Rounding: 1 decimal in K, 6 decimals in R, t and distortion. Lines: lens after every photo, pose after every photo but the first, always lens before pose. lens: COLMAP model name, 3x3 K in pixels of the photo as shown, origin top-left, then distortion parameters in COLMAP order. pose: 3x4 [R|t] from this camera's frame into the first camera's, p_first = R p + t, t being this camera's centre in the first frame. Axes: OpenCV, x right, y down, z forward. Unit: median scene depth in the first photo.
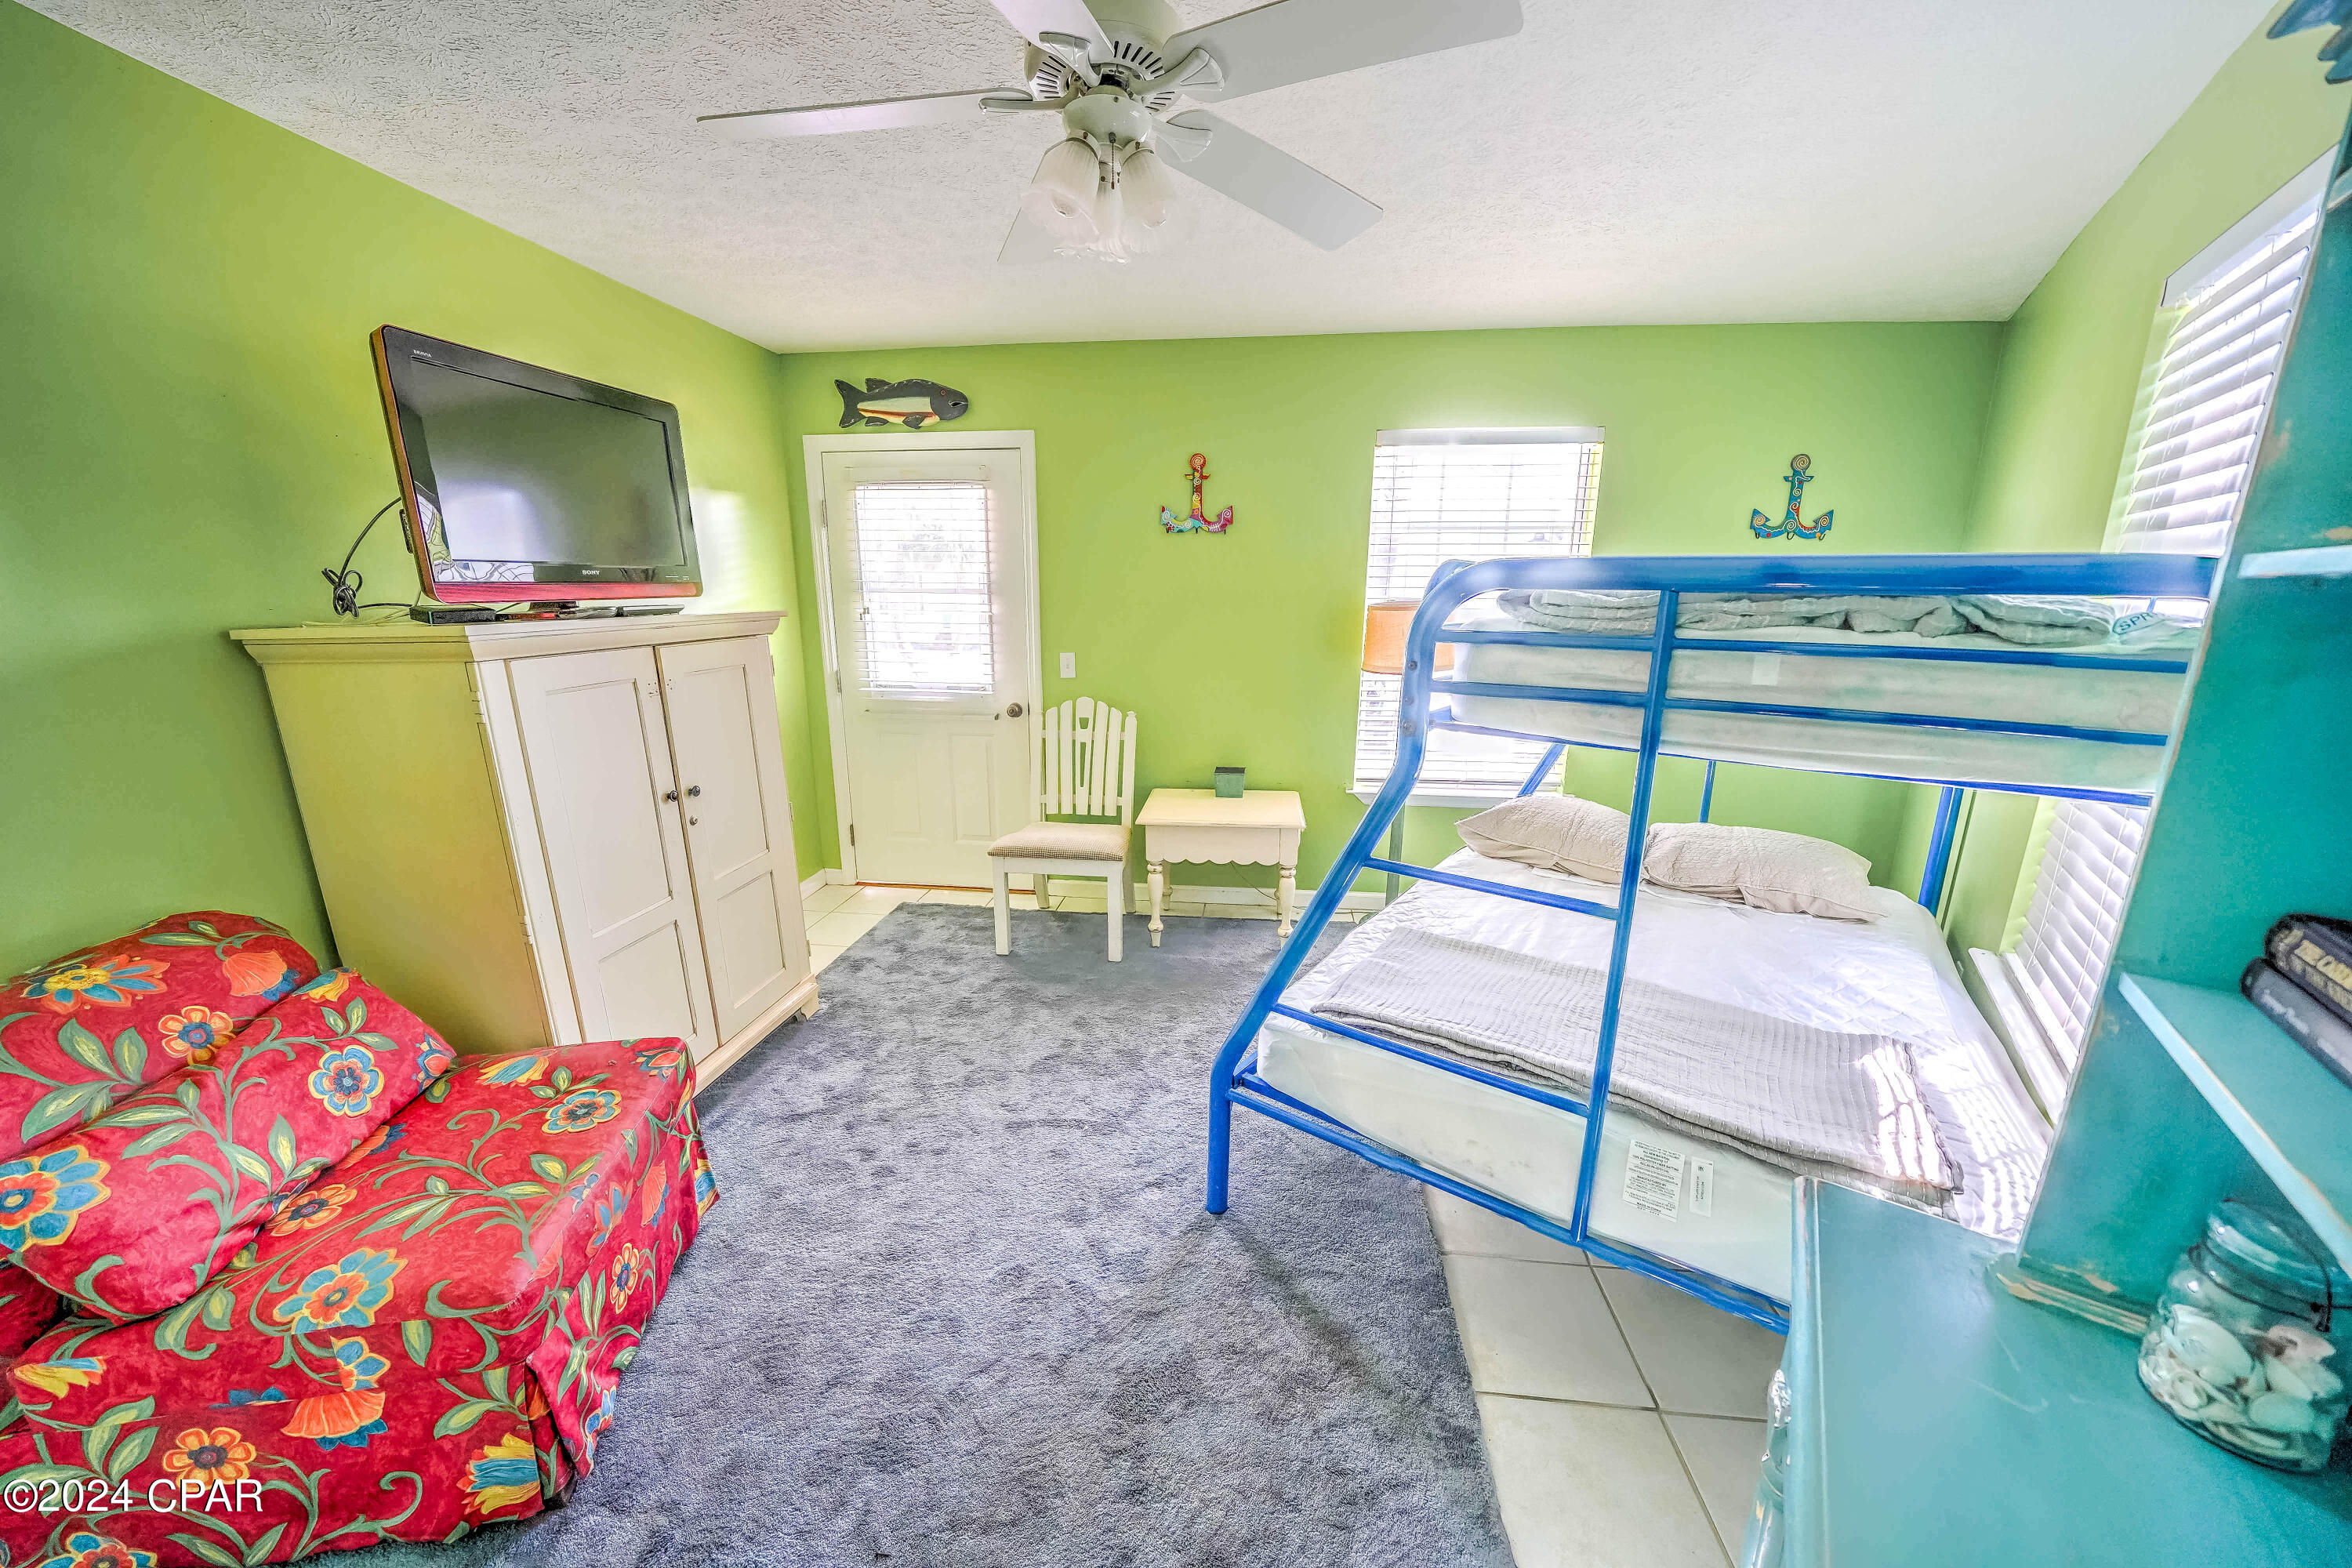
lens RADIAL K [[815.0, 0, 1167.6], [0, 815.0, 786.1], [0, 0, 1]] dist [-0.028883, 0.002529]
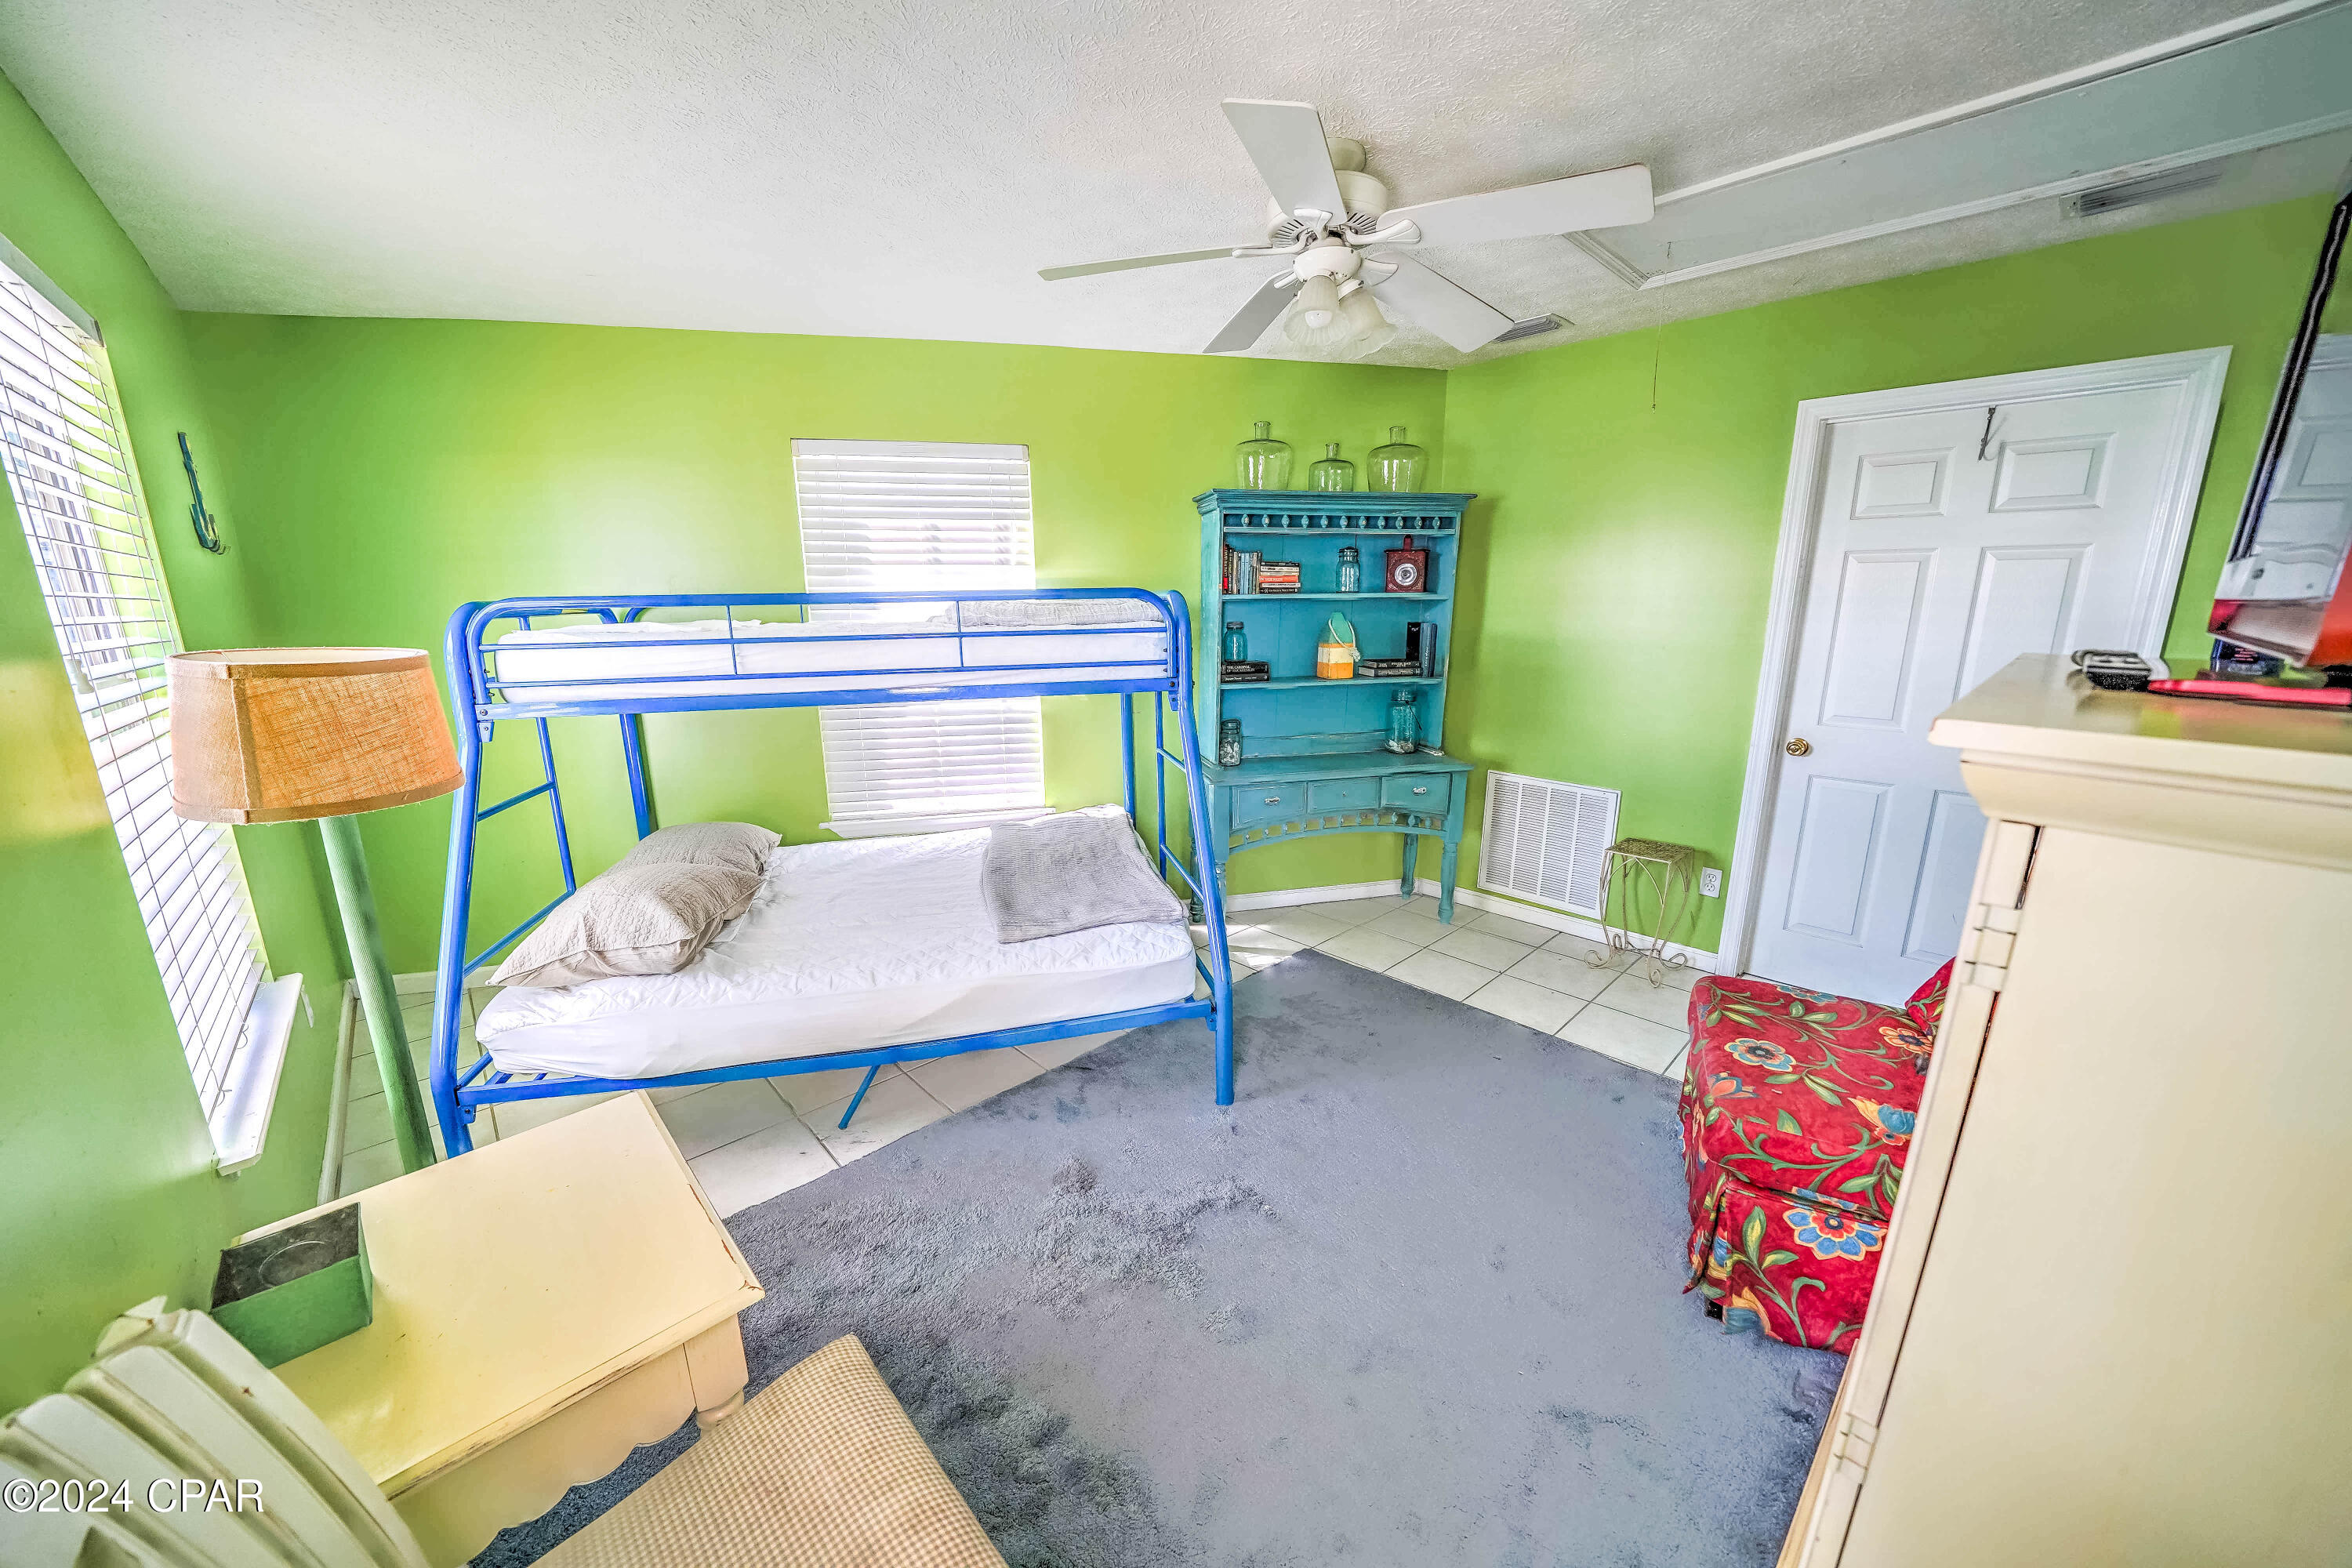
lens RADIAL K [[815.0, 0, 1167.6], [0, 815.0, 786.1], [0, 0, 1]] dist [-0.028883, 0.002529]
pose [[-0.765863, -0.137732, 0.628079, -0.353566], [0.163724, 0.902824, 0.397622, -0.259023], [-0.621810, 0.407356, -0.668890, 1.018102]]
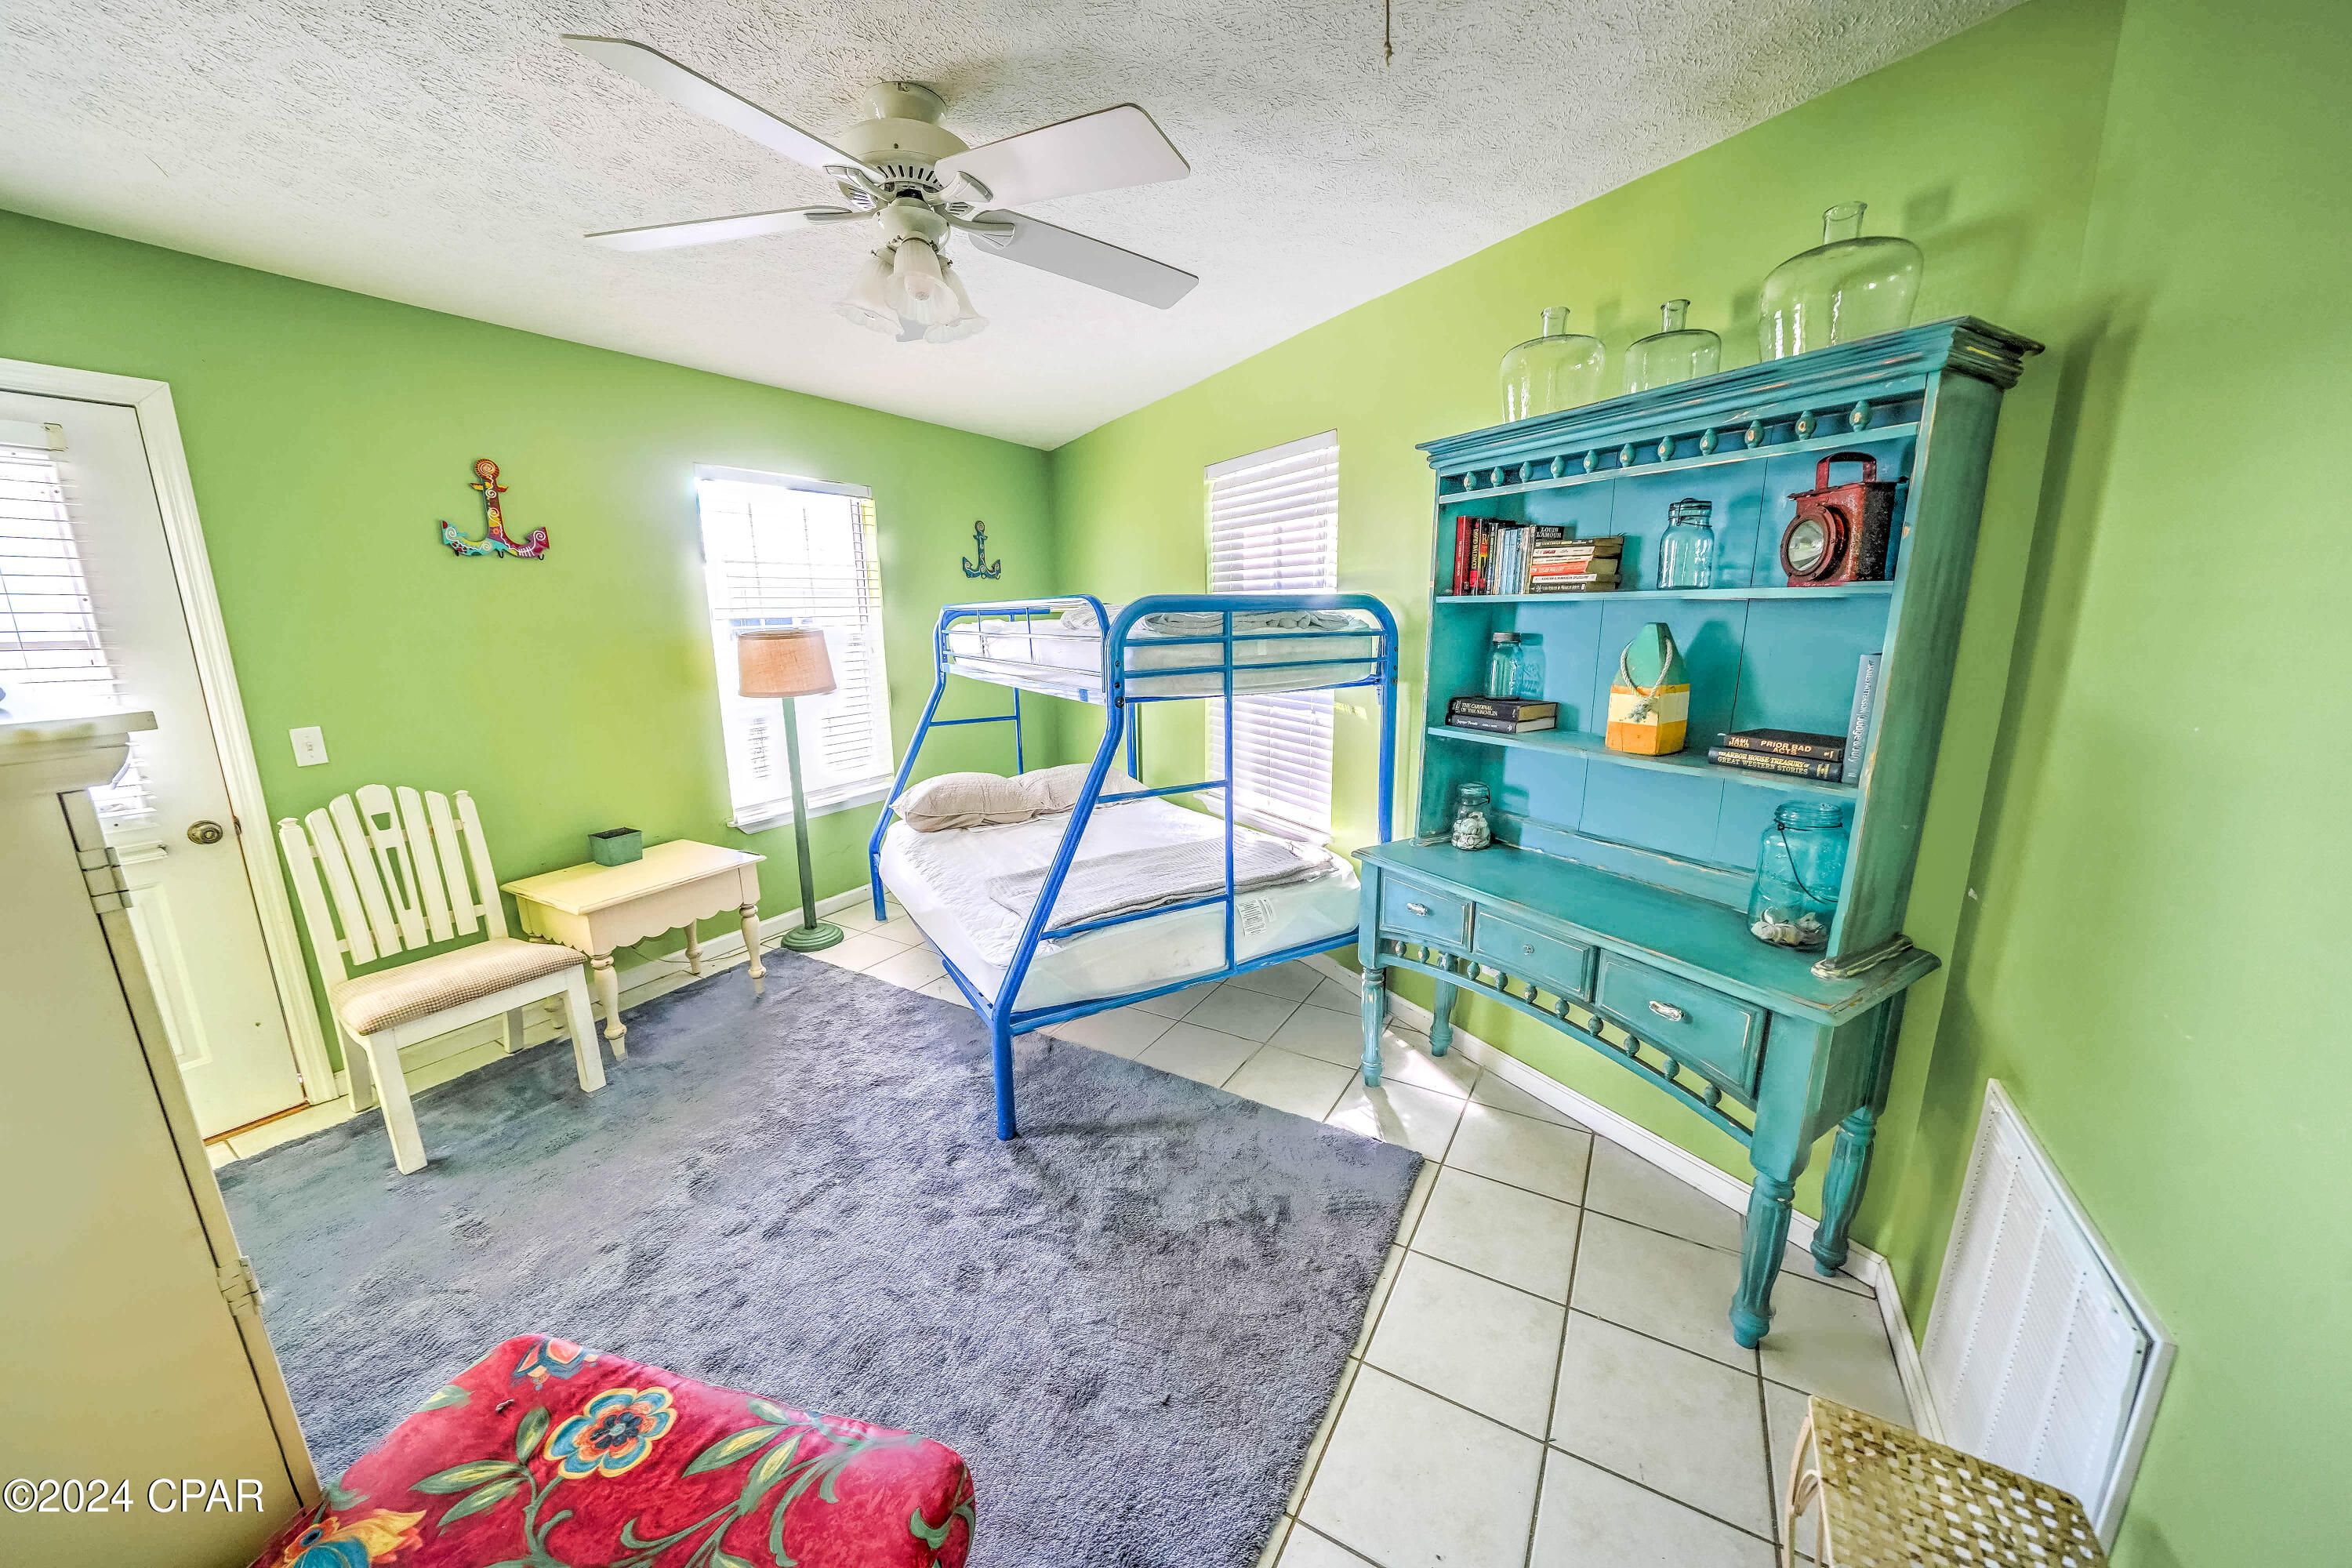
lens RADIAL K [[815.0, 0, 1167.6], [0, 815.0, 786.1], [0, 0, 1]] dist [-0.028883, 0.002529]
pose [[0.410996, -0.199375, 0.889568, -0.478198], [0.230149, 0.966876, 0.110369, -0.030244], [-0.882108, 0.159372, 0.443268, 0.113520]]
